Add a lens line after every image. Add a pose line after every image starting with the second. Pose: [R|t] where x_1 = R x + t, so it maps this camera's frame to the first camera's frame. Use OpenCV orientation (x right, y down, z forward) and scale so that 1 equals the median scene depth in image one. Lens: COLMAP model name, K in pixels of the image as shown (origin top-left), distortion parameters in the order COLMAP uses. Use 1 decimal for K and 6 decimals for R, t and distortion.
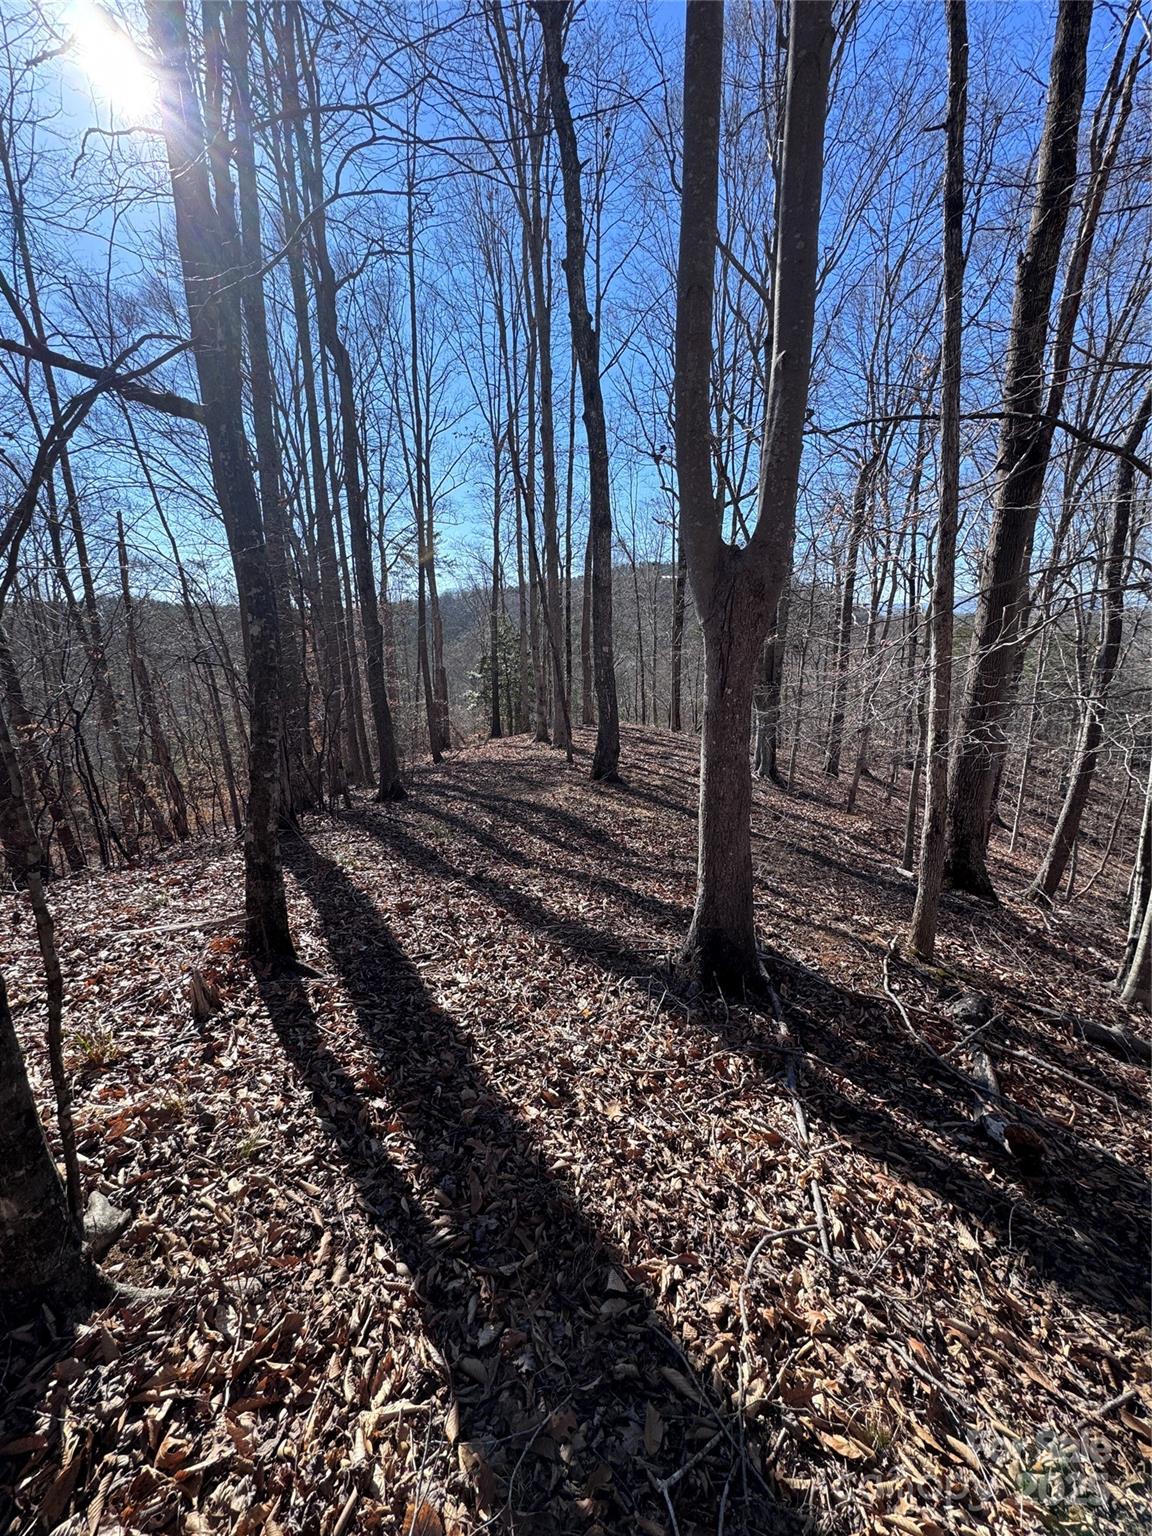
lens RADIAL K [[607.6, 0, 564.4], [0, 607.6, 765.3], [0, 0, 1]] dist [-0.003042, 0.000478]
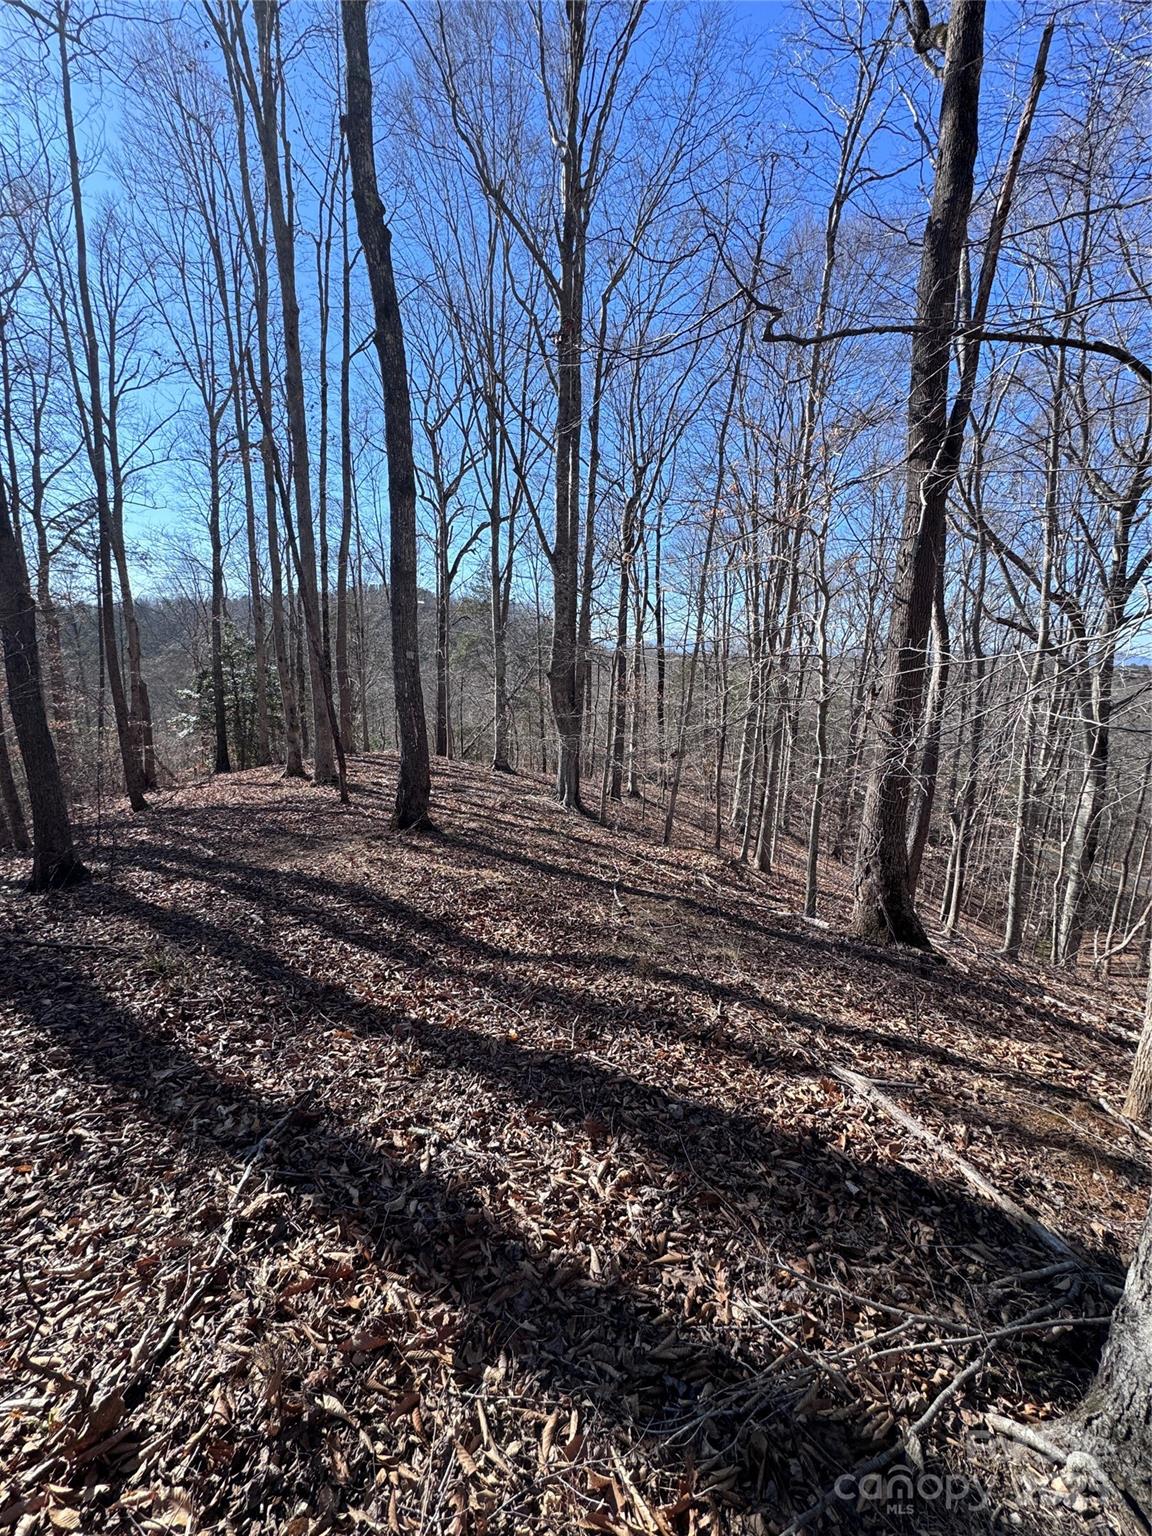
lens RADIAL K [[607.6, 0, 571.7], [0, 607.6, 766.0], [0, 0, 1]] dist [-0.003042, 0.000478]
pose [[0.911537, -0.028815, 0.410207, -0.027585], [0.045976, 0.998429, -0.032032, -0.009079], [-0.408640, 0.048058, 0.911430, 0.103753]]
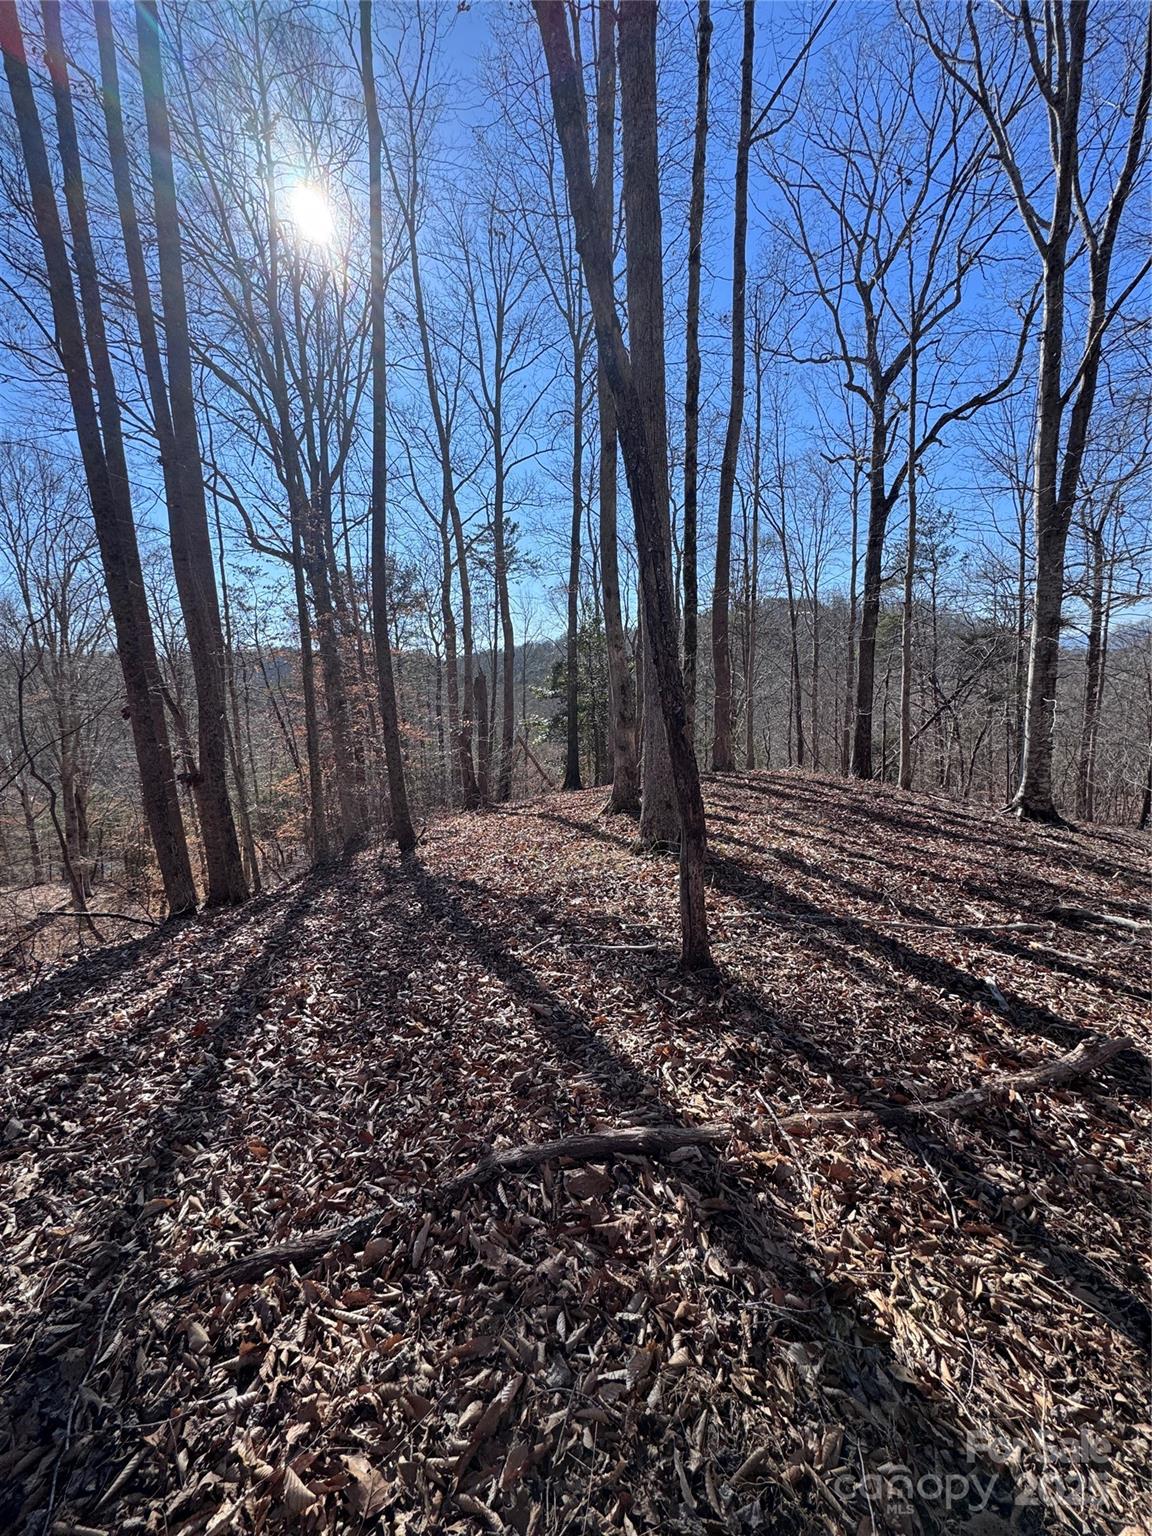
lens RADIAL K [[607.6, 0, 578.6], [0, 607.6, 765.6], [0, 0, 1]] dist [-0.003042, 0.000478]
pose [[0.985652, 0.012442, -0.168328, 0.001609], [-0.023534, 0.997669, -0.064057, -0.037646], [0.167139, 0.067099, 0.983647, 0.477588]]
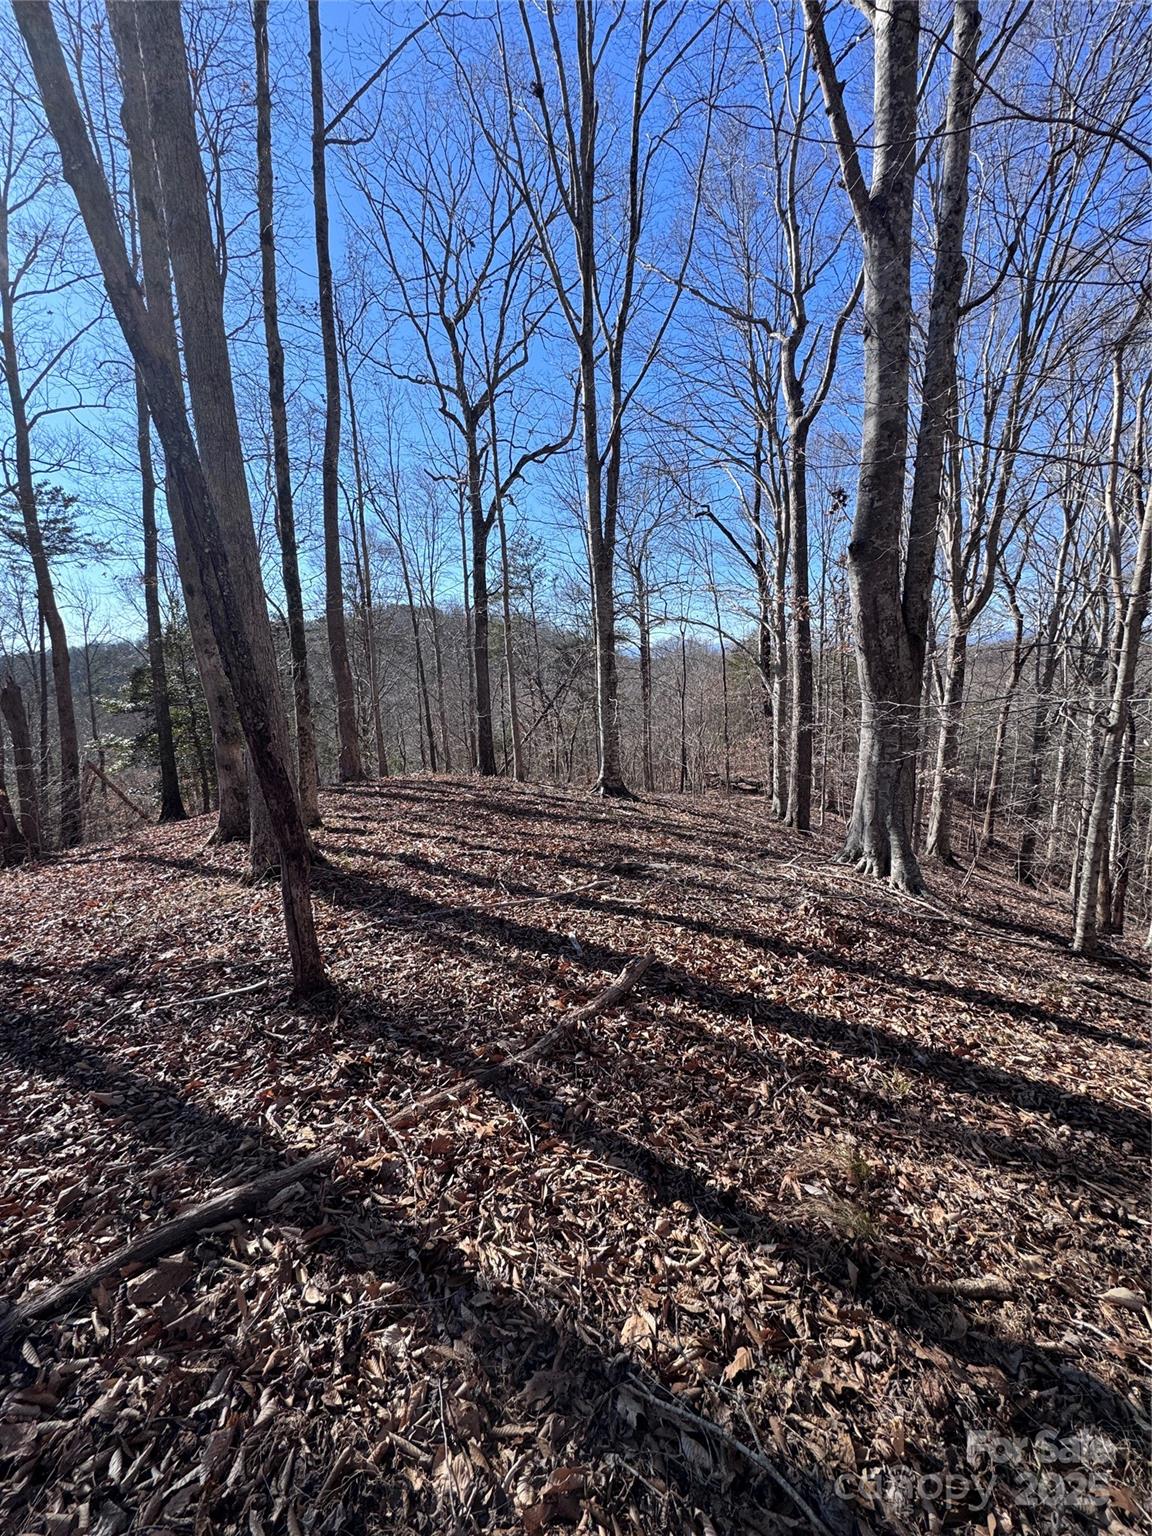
lens RADIAL K [[607.6, 0, 575.4], [0, 607.6, 763.2], [0, 0, 1]] dist [-0.003042, 0.000478]
pose [[0.916956, -0.075664, 0.391748, 0.009085], [0.104446, 0.993136, -0.052656, -0.037988], [-0.385075, 0.089200, 0.918565, 0.473960]]
